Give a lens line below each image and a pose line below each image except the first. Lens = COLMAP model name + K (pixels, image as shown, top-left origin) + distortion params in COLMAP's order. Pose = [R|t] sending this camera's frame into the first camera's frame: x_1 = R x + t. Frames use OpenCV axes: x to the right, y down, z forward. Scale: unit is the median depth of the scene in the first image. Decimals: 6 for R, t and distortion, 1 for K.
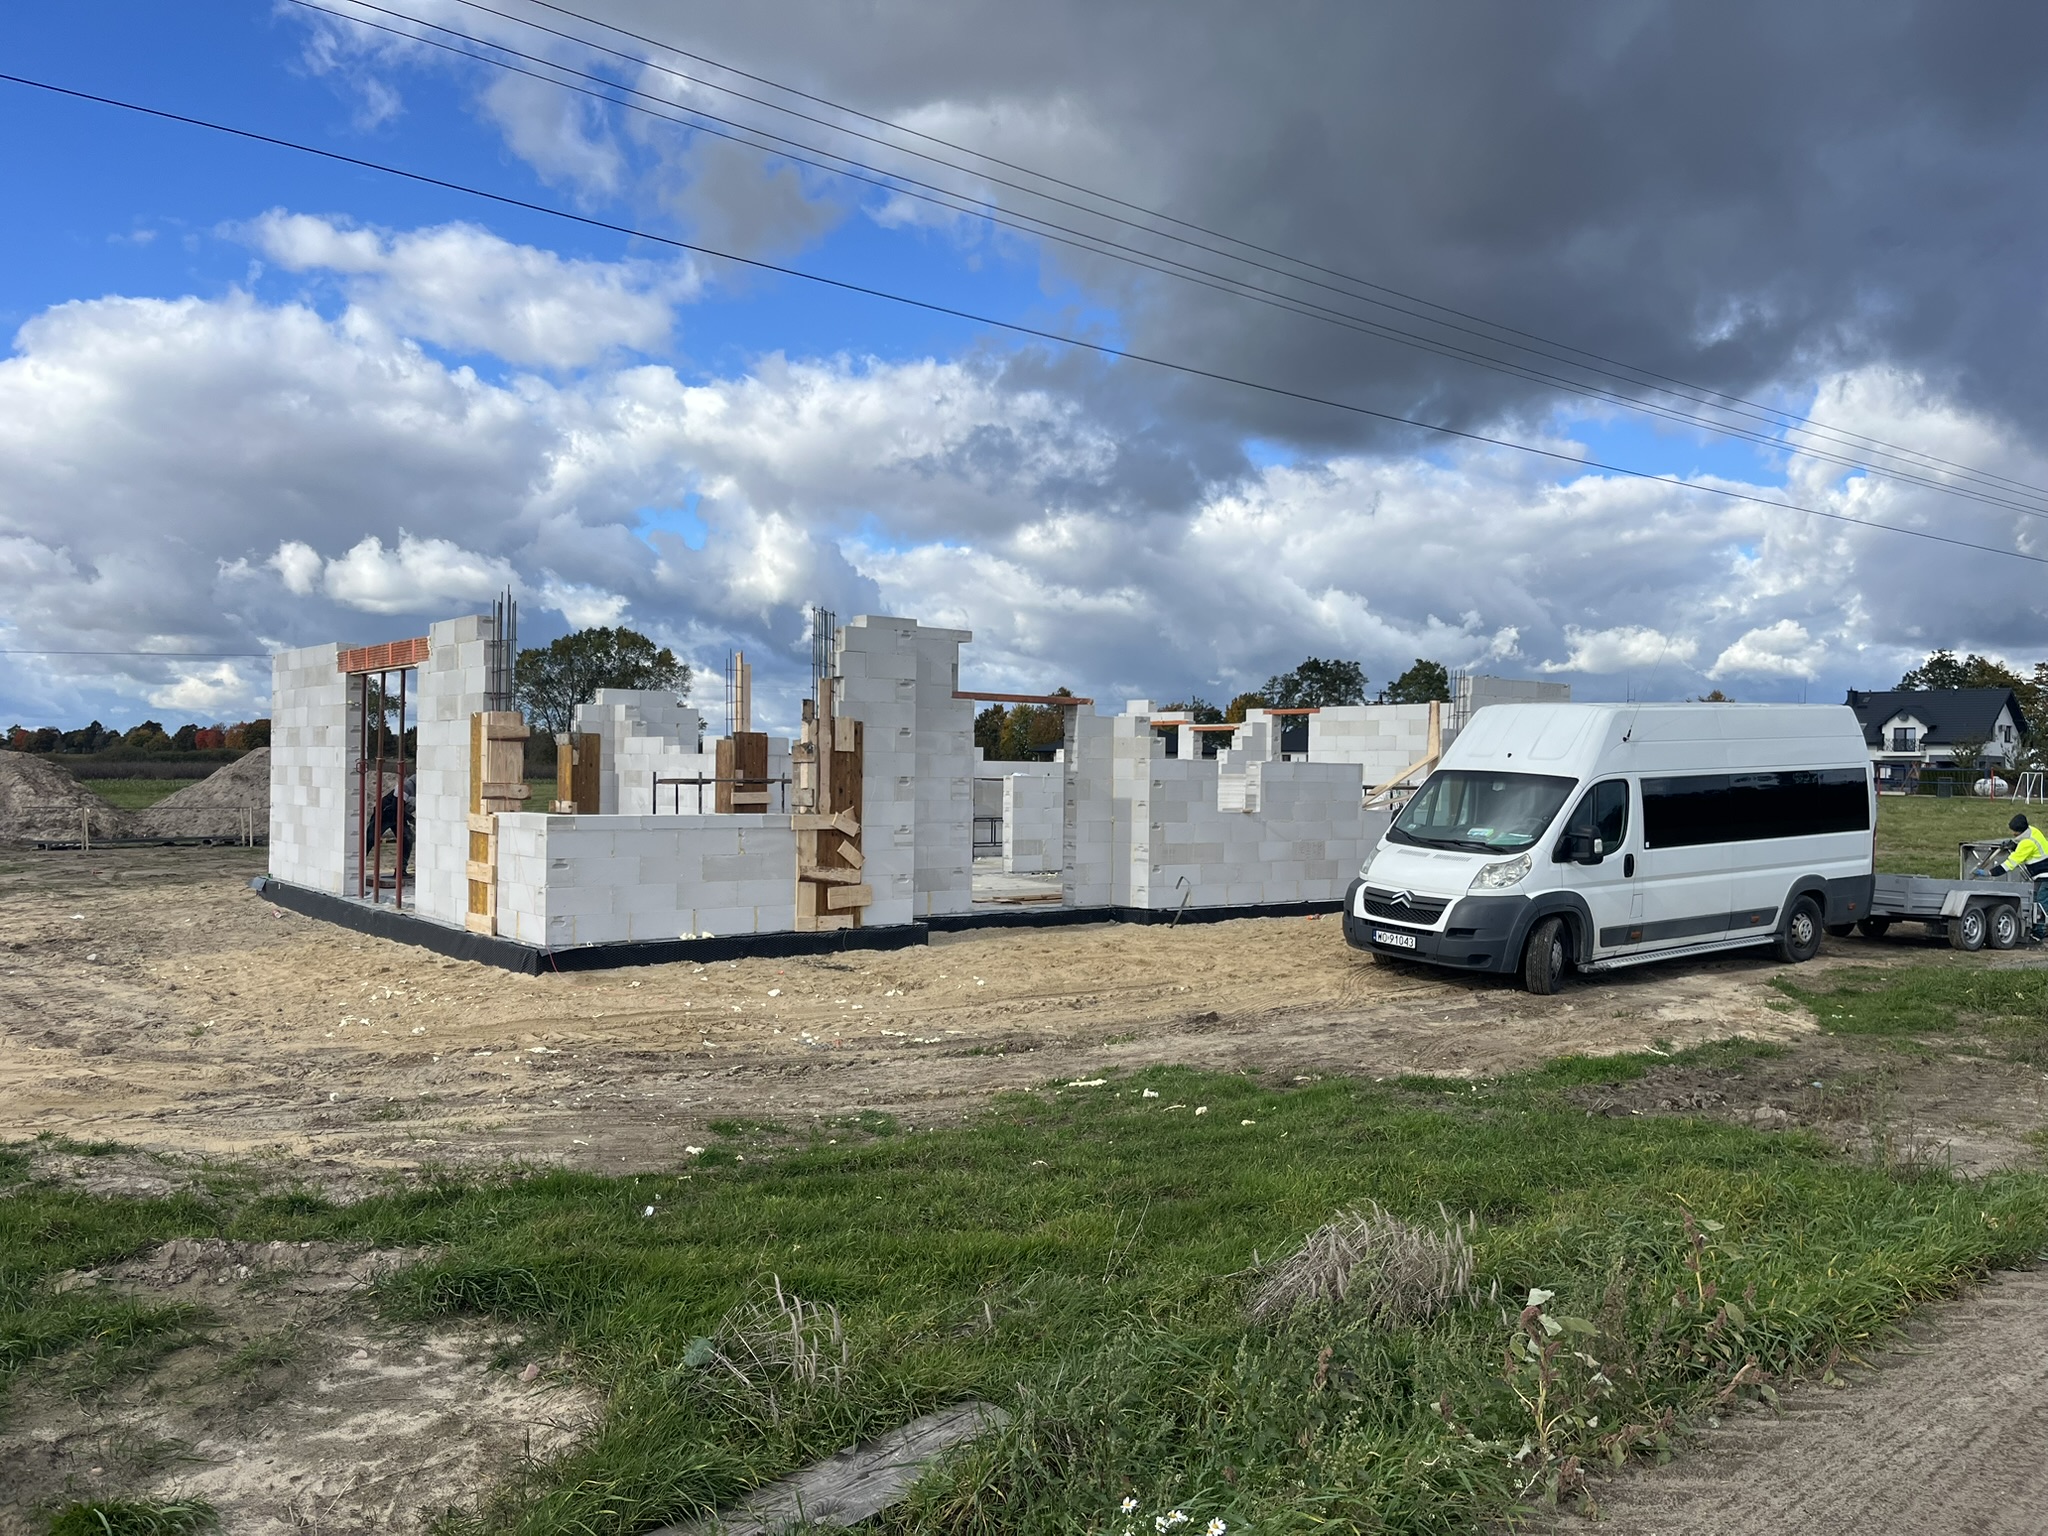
lens RADIAL K [[1508.6, 0, 1017.8], [0, 1508.6, 773.9], [0, 0, 1]] dist [0.084605, -0.111660]
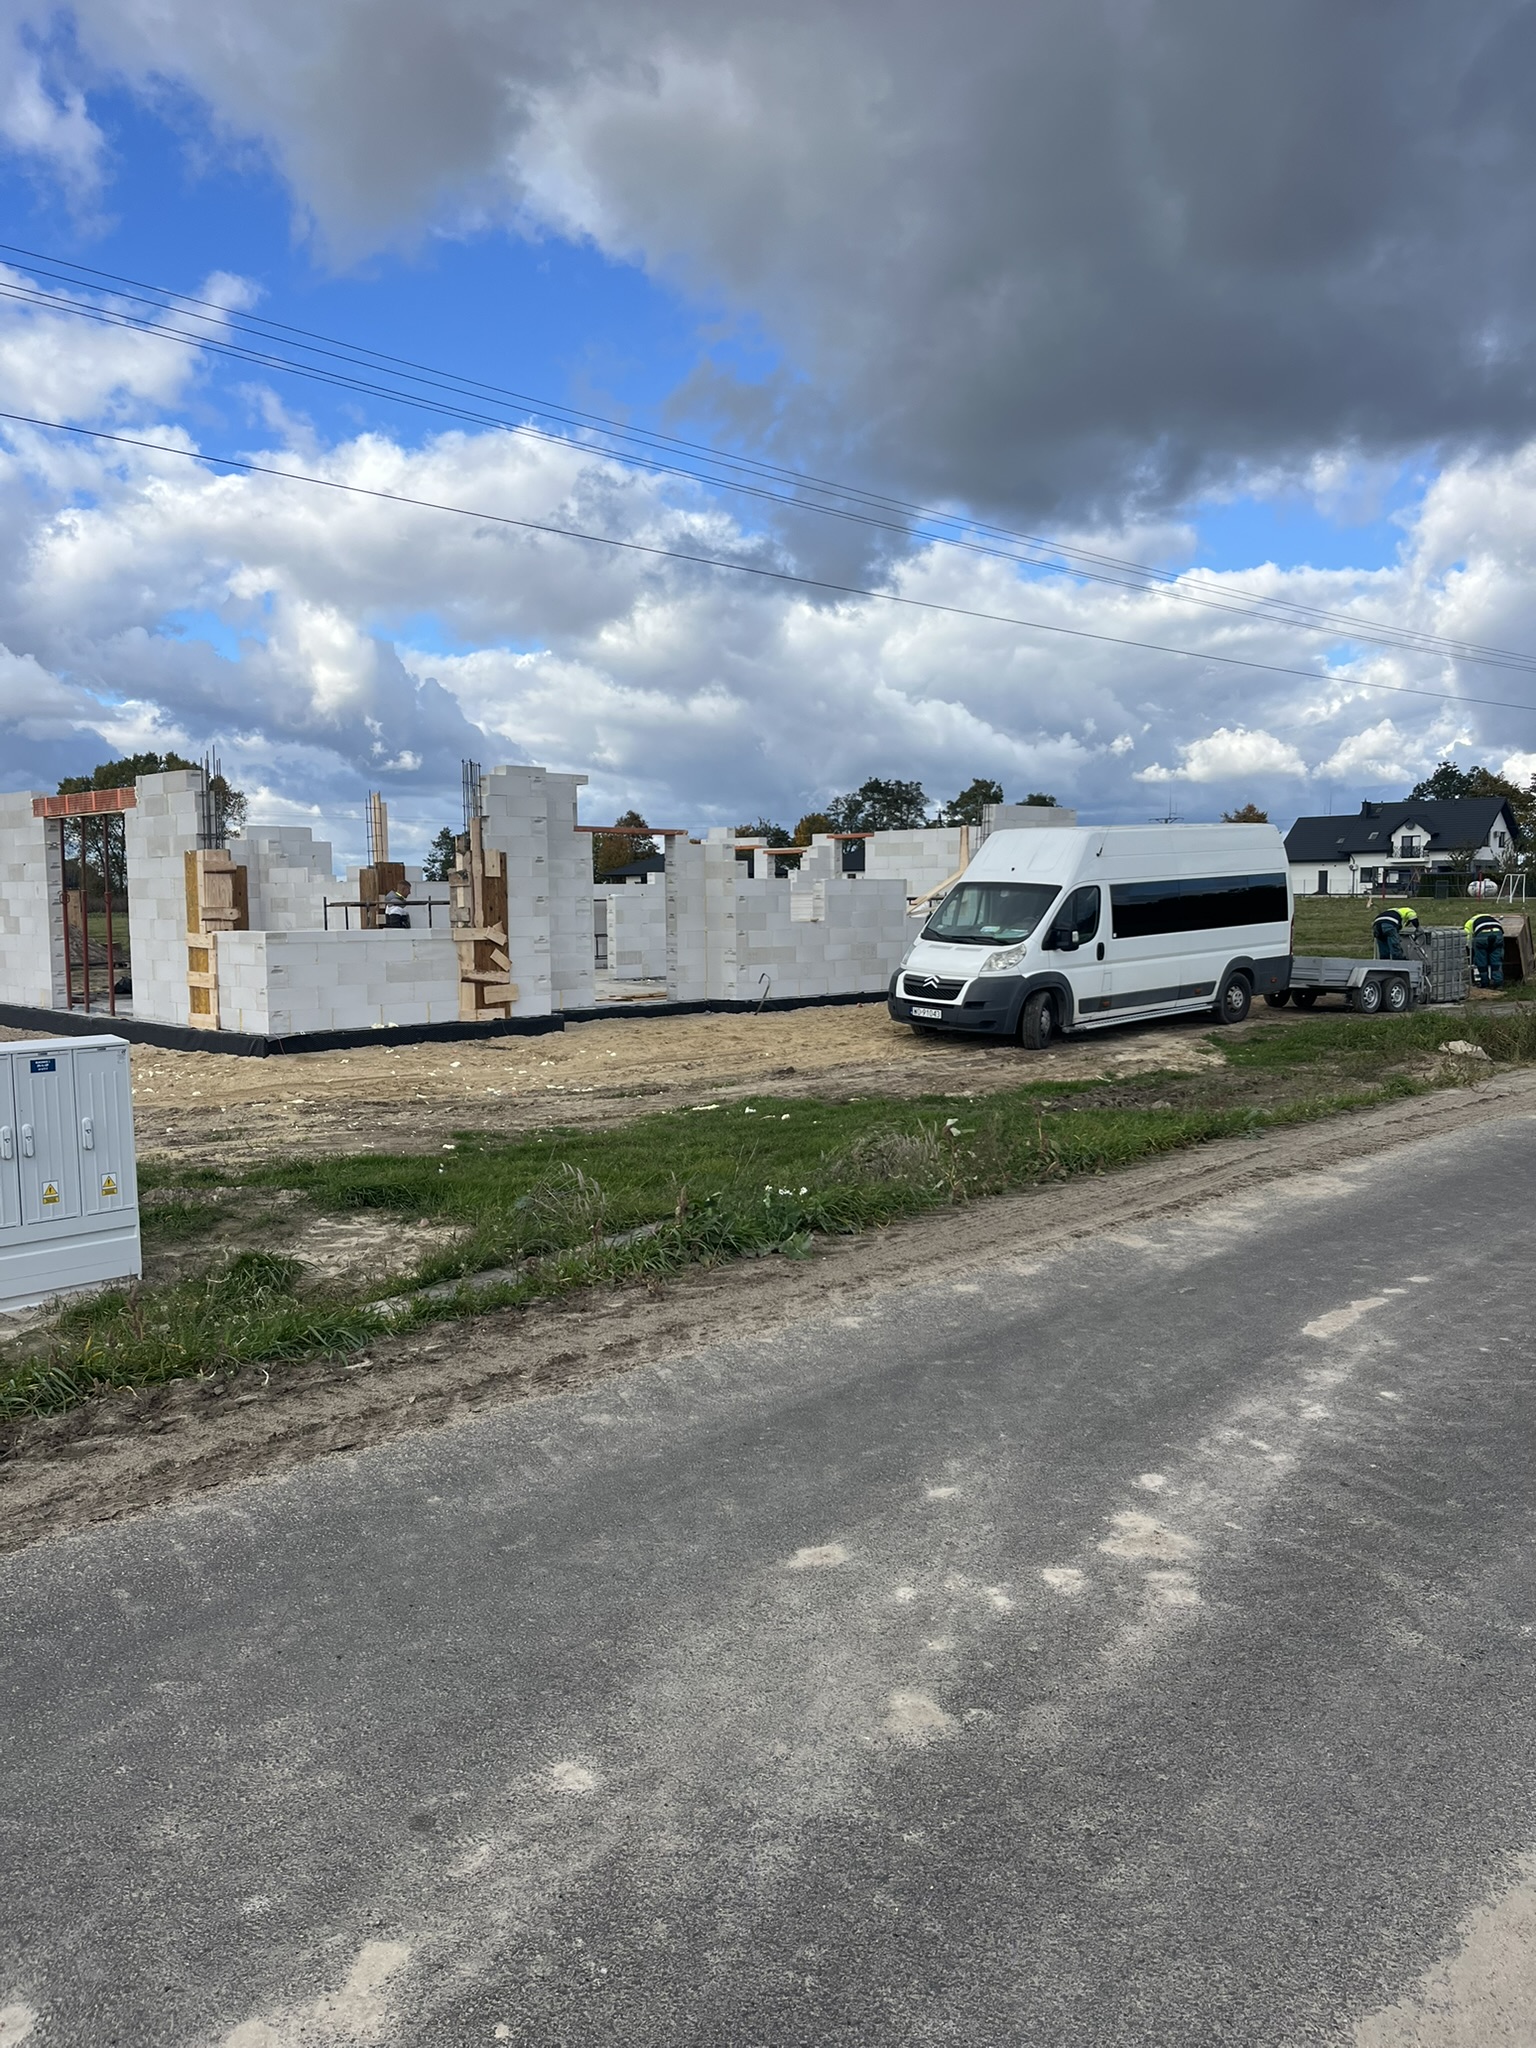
lens RADIAL K [[1508.6, 0, 768.0], [0, 1508.6, 1024.0], [0, 0, 1]] dist [0.084605, -0.111660]
pose [[0.992654, -0.032397, 0.116570, -0.038621], [0.022533, 0.996129, 0.084963, 0.004759], [-0.118871, -0.081712, 0.989542, -0.266273]]
